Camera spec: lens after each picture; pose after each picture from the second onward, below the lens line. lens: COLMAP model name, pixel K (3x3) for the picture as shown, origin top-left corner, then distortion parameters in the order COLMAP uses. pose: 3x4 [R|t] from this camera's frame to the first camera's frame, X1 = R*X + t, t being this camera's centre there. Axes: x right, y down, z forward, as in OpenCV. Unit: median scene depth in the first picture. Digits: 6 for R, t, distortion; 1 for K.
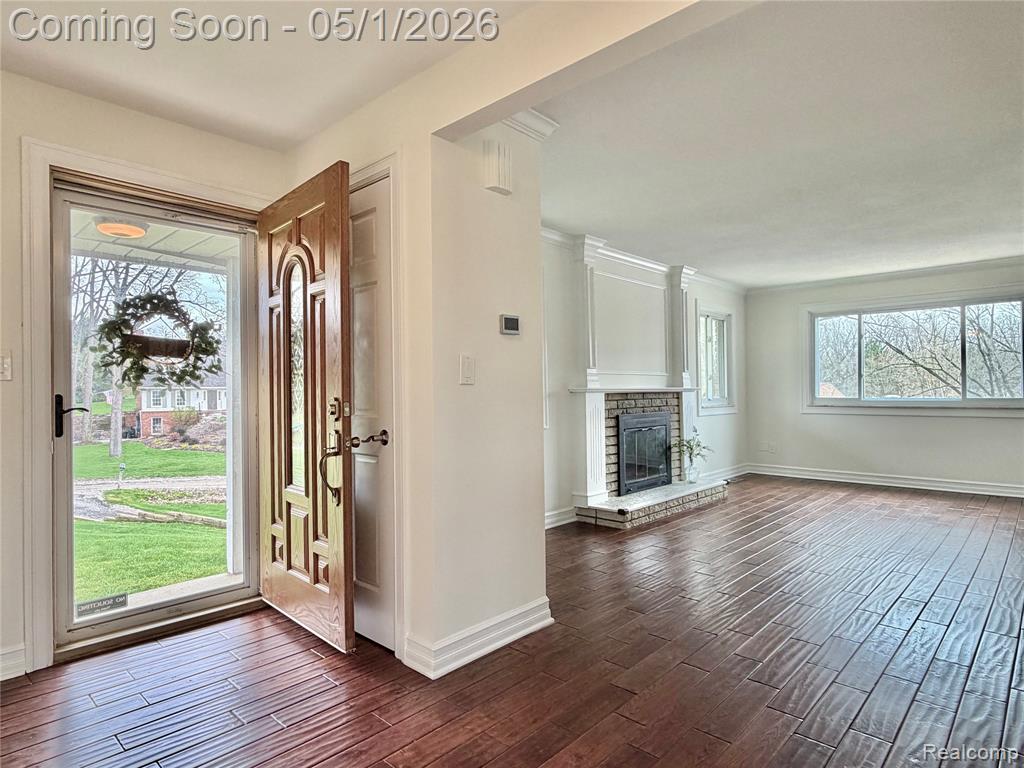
lens RADIAL K [[575.8, 0, 512.0], [0, 575.8, 384.0], [0, 0, 1]] dist [0.001657, 0.000061]
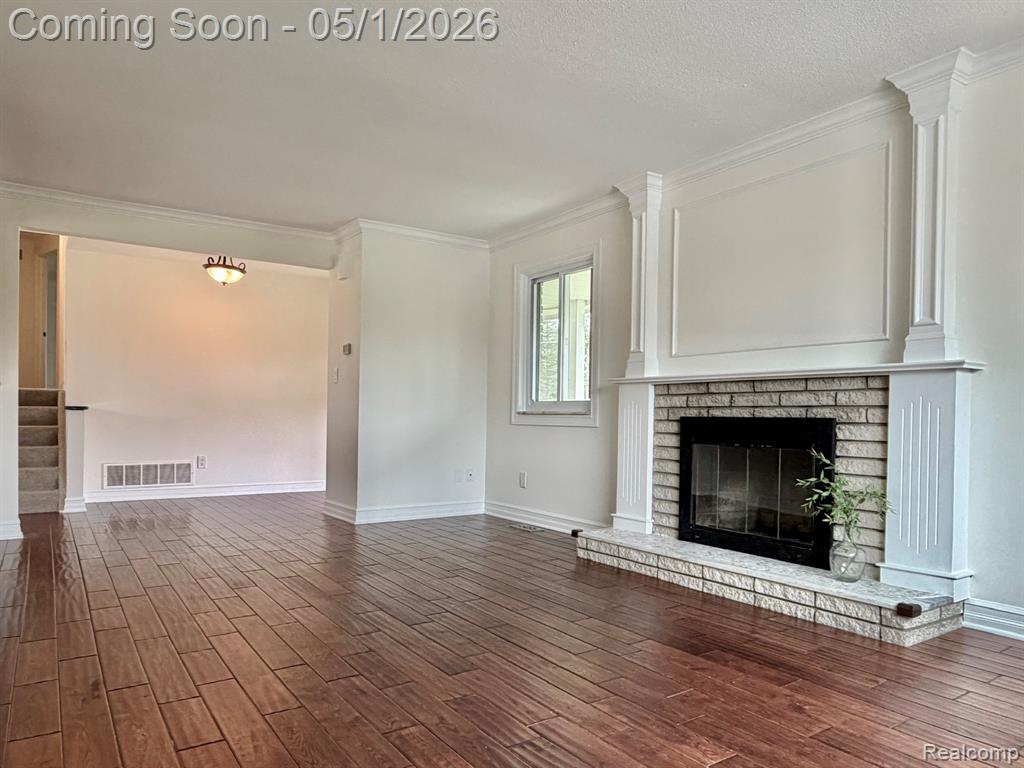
lens RADIAL K [[696.1, 0, 512.0], [0, 696.1, 384.0], [0, 0, 1]] dist [-0.001401, -0.000364]
pose [[-0.210244, -0.041296, -0.976776, 1.002037], [-0.002882, 0.999129, -0.041621, 0.049747], [0.977645, -0.005935, -0.210180, 0.968708]]
